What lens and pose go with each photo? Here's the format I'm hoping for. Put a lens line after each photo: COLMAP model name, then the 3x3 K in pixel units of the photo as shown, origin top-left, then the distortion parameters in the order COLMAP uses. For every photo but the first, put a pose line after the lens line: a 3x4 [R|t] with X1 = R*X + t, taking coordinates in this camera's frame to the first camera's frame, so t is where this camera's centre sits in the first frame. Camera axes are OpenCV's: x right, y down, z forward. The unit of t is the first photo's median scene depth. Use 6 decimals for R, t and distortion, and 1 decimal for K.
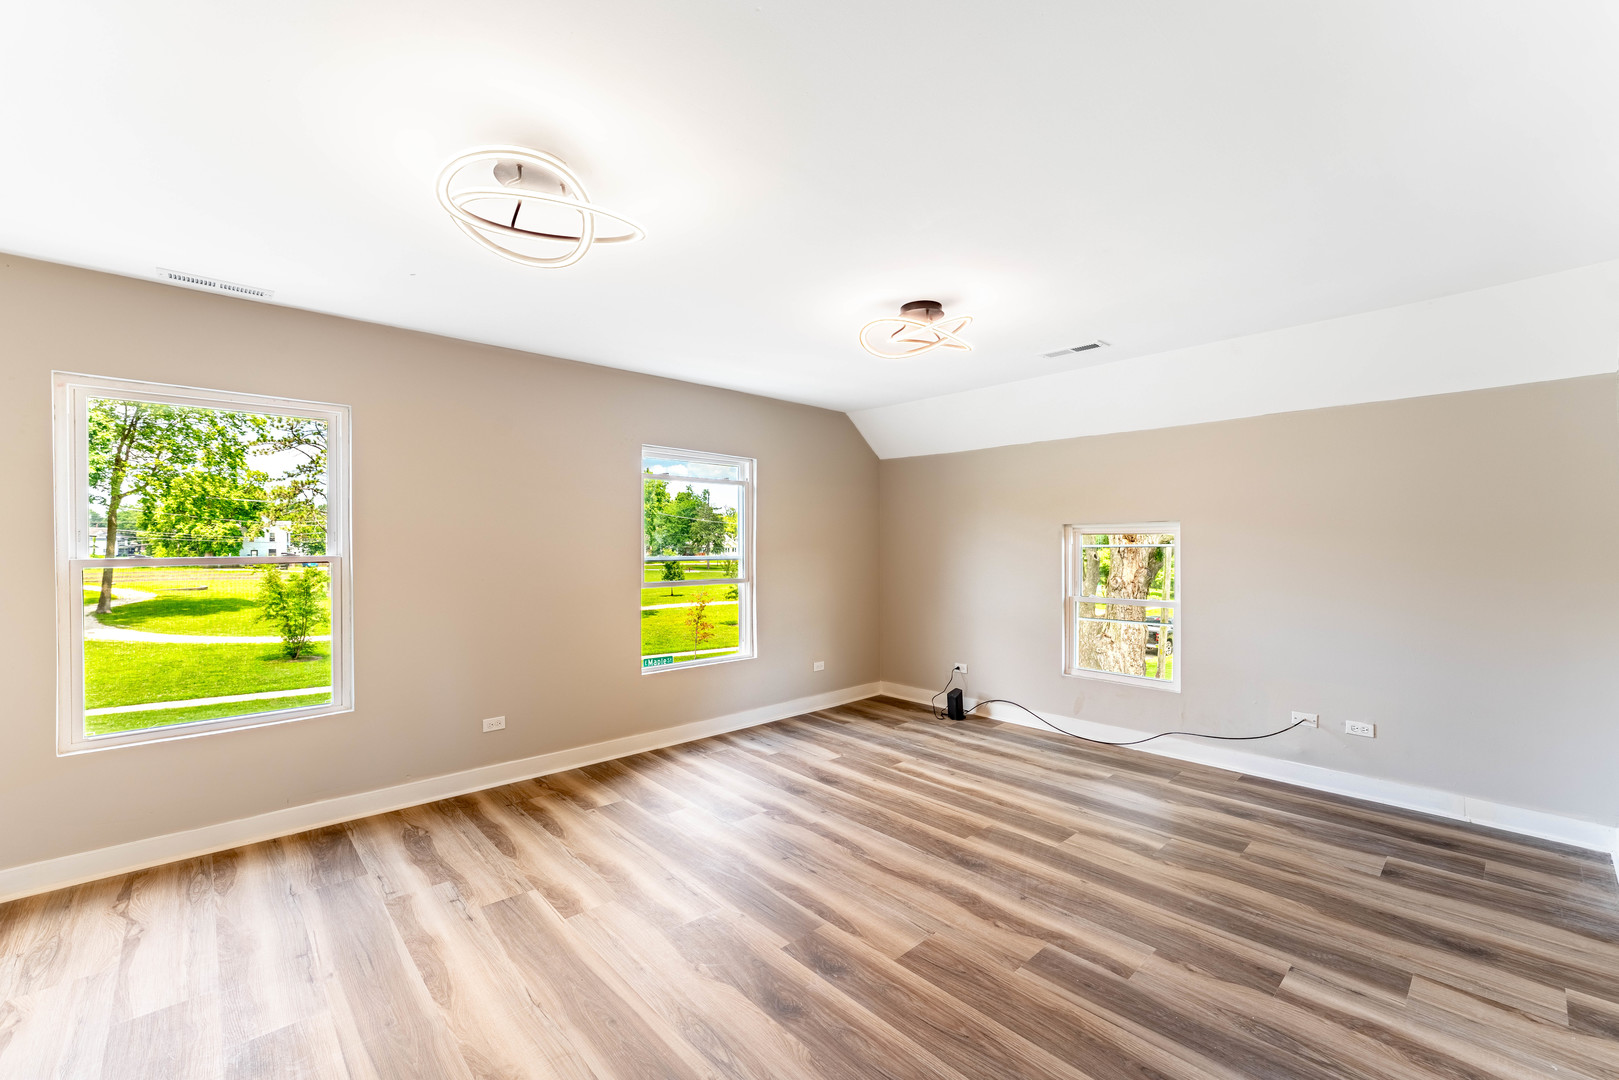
lens RADIAL K [[672.9, 0, 809.5], [0, 672.9, 541.2], [0, 0, 1]] dist [0.007398, -0.001012]
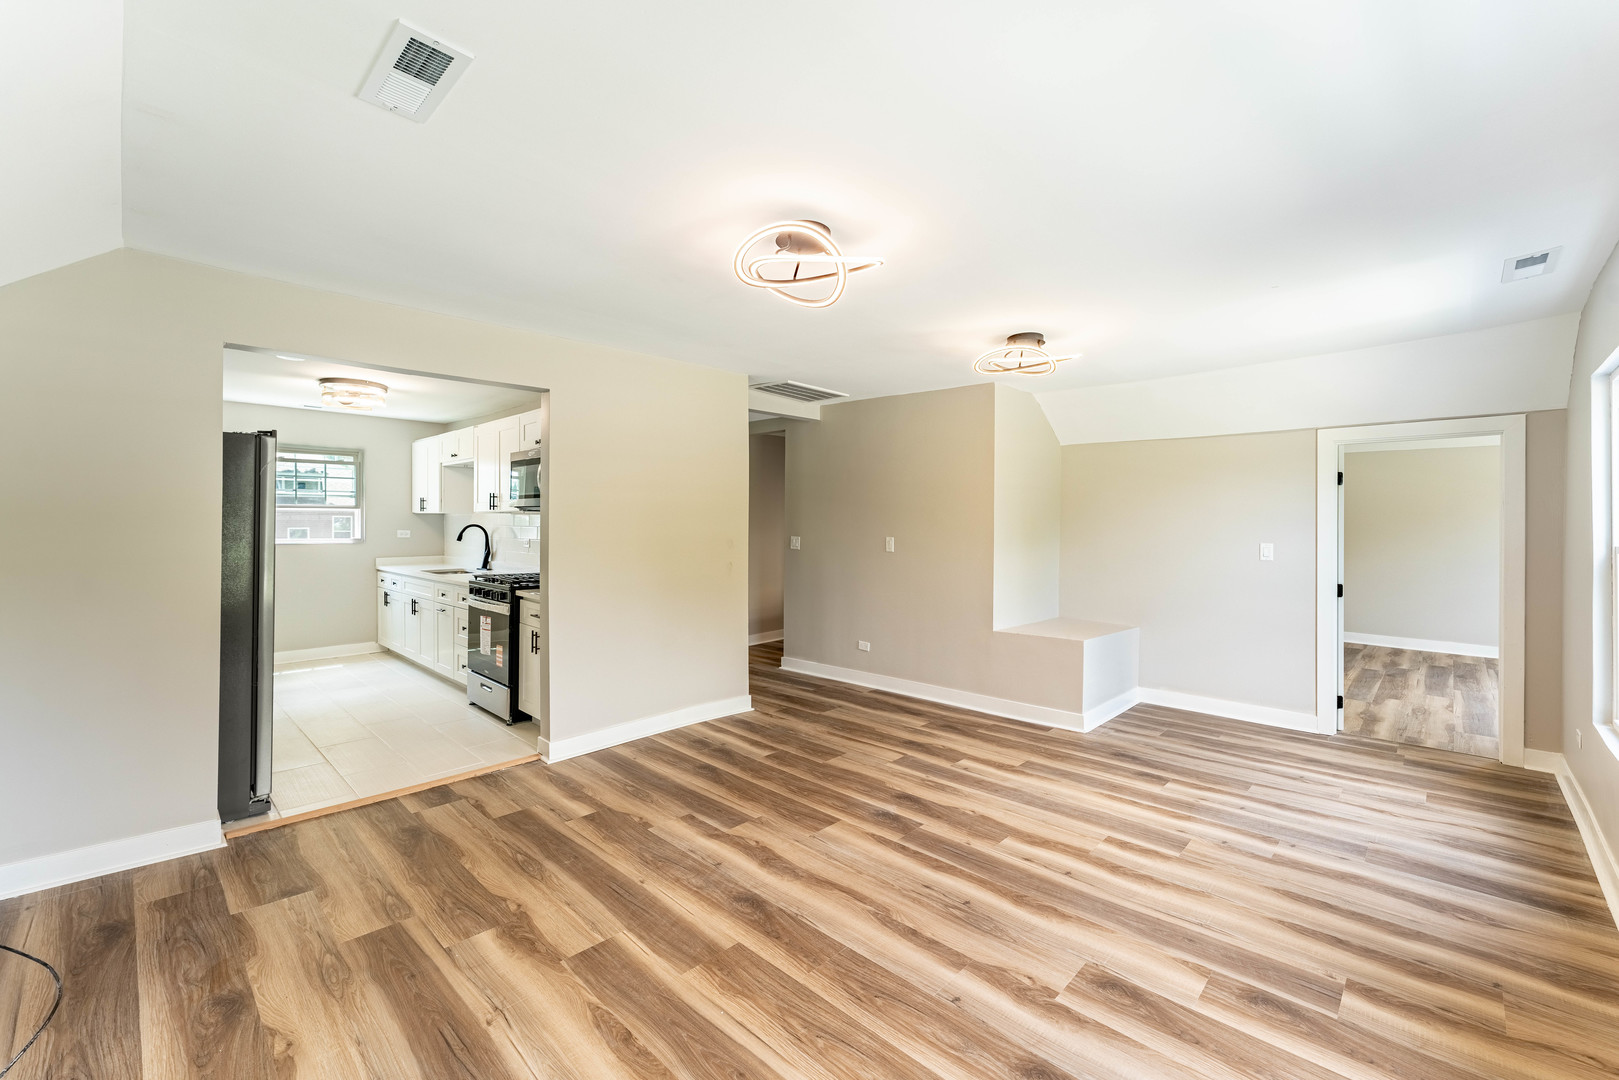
lens RADIAL K [[672.9, 0, 817.9], [0, 672.9, 537.0], [0, 0, 1]] dist [0.007398, -0.001012]
pose [[-0.997466, -0.000841, -0.071145, 0.233060], [-0.002231, 0.999808, 0.019456, -0.002976], [0.071115, 0.019565, -0.997276, 2.017407]]
